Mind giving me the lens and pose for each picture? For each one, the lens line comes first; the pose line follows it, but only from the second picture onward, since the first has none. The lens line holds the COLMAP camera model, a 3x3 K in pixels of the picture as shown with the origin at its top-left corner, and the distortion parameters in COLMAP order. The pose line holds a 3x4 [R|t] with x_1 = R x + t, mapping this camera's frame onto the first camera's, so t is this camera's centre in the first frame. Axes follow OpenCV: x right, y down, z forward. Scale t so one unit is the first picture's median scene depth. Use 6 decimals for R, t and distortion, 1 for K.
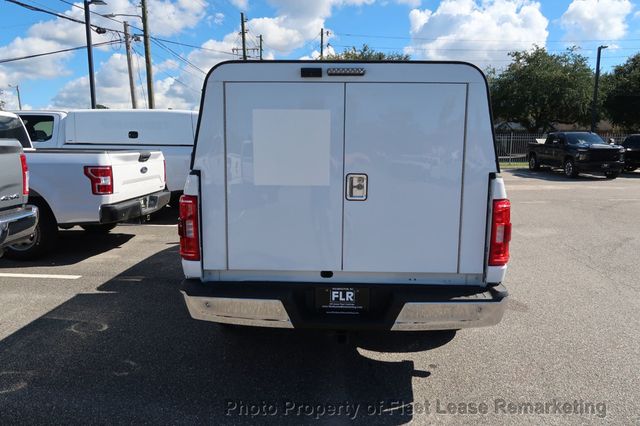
lens RADIAL K [[443.4, 0, 317.2], [0, 443.4, 214.2], [0, 0, 1]] dist [-0.026553, 0.006709]
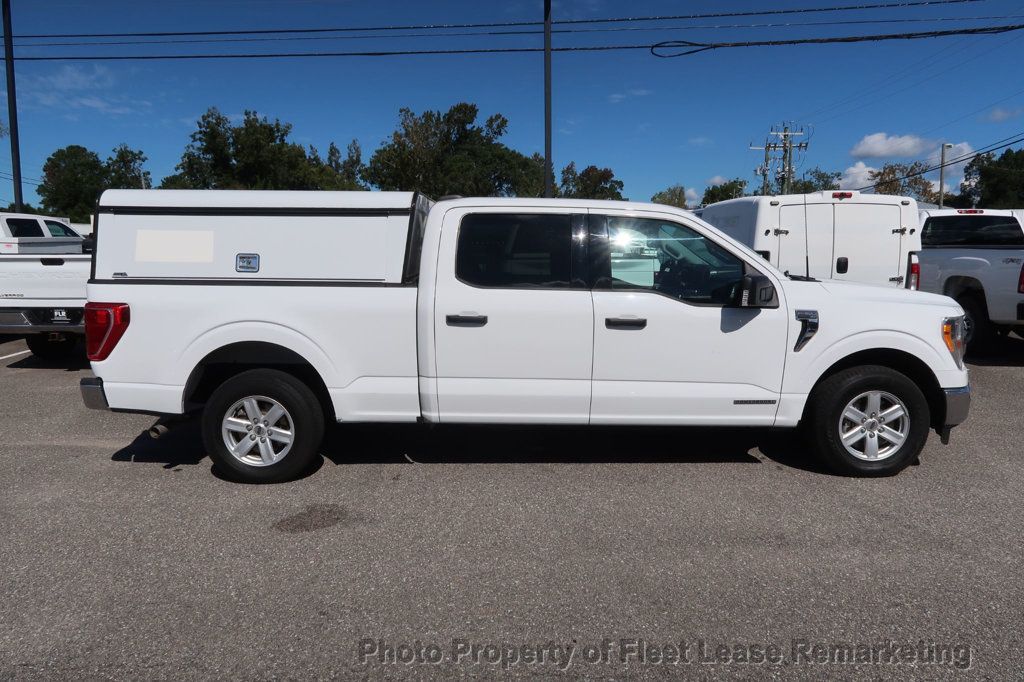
lens RADIAL K [[712.0, 0, 507.5], [0, 712.0, 342.5], [0, 0, 1]] dist [-0.030865, 0.005784]
pose [[0.043850, 0.131942, -0.990287, 0.395661], [-0.152616, 0.980491, 0.123879, -0.055912], [0.987312, 0.145701, 0.063131, 0.337921]]
